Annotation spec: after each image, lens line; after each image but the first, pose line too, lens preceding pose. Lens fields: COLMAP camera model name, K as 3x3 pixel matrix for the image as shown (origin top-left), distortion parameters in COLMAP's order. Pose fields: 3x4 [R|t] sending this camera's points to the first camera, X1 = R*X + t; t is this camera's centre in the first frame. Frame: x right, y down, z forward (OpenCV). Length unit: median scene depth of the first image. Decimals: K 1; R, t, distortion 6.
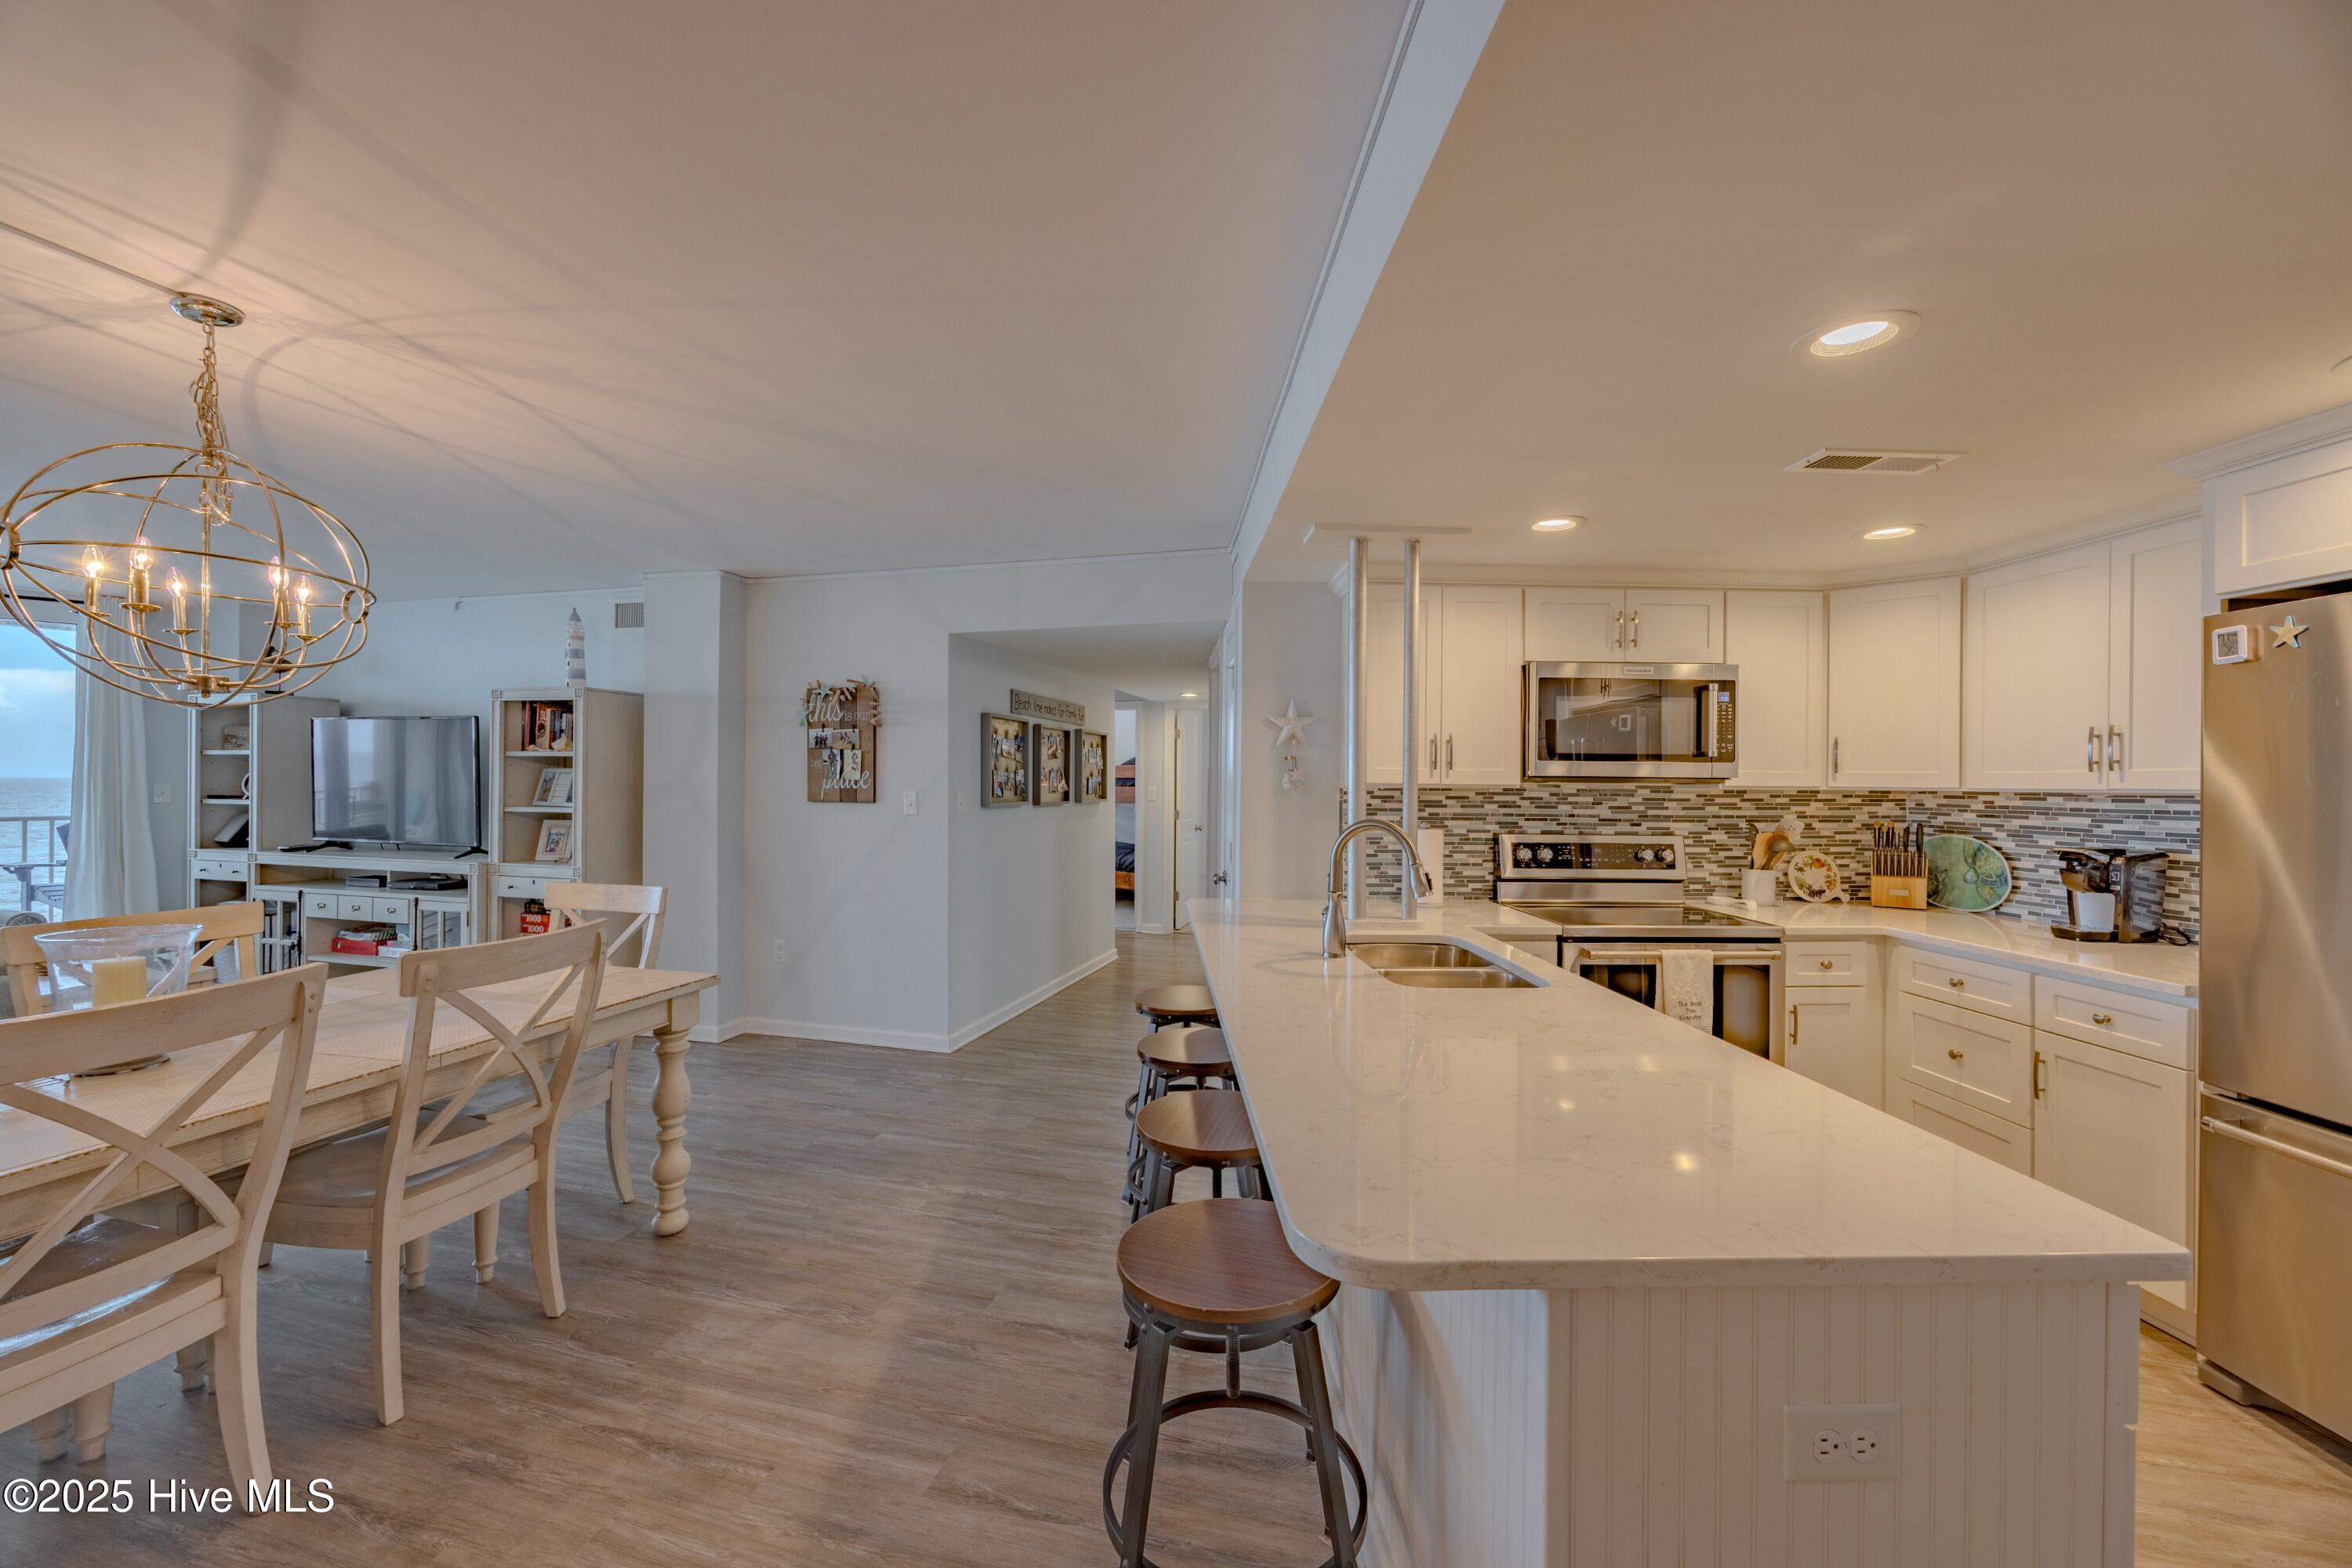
lens RADIAL K [[903.0, 0, 1181.0], [0, 903.0, 787.0], [0, 0, 1]] dist [-0.008258, -0.000316]
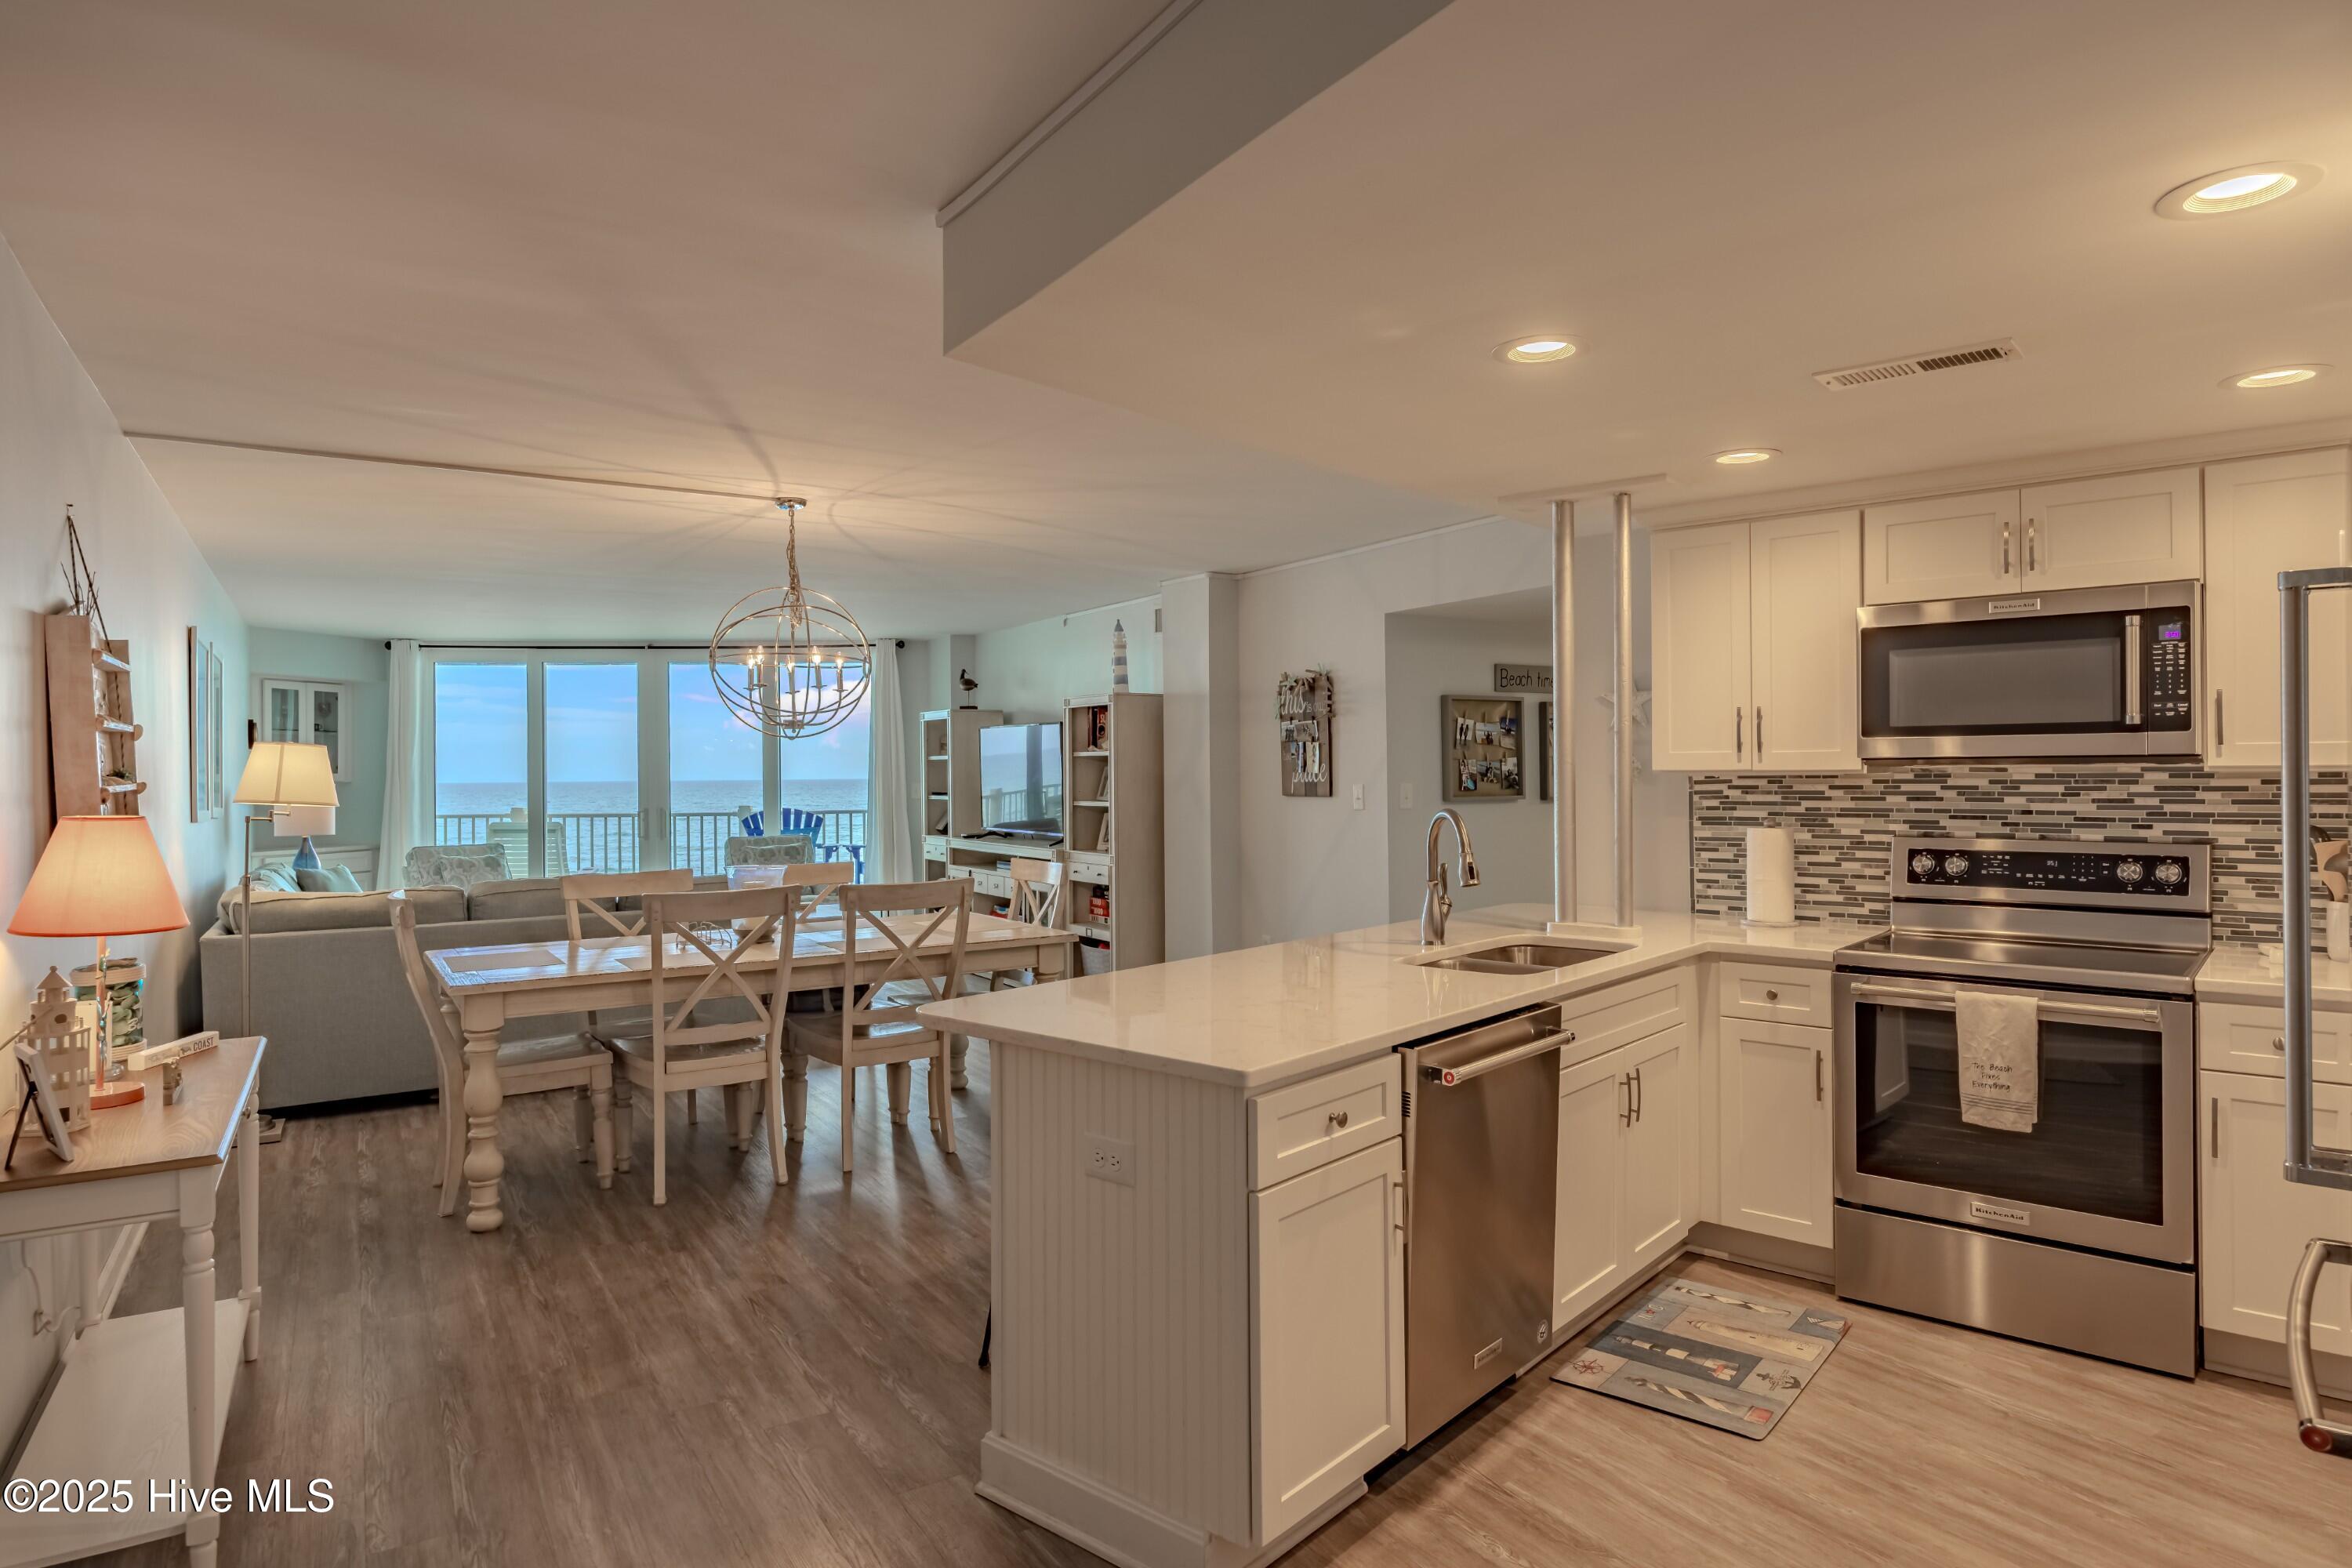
lens RADIAL K [[1380.8, 0, 1172.5], [0, 1380.8, 764.1], [0, 0, 1]] dist [-0.001133, 0.000433]
pose [[0.720623, -0.018406, -0.693083, 0.692972], [0.010826, 0.999824, -0.015295, 0.004119], [0.693243, 0.003519, 0.720696, -0.212301]]
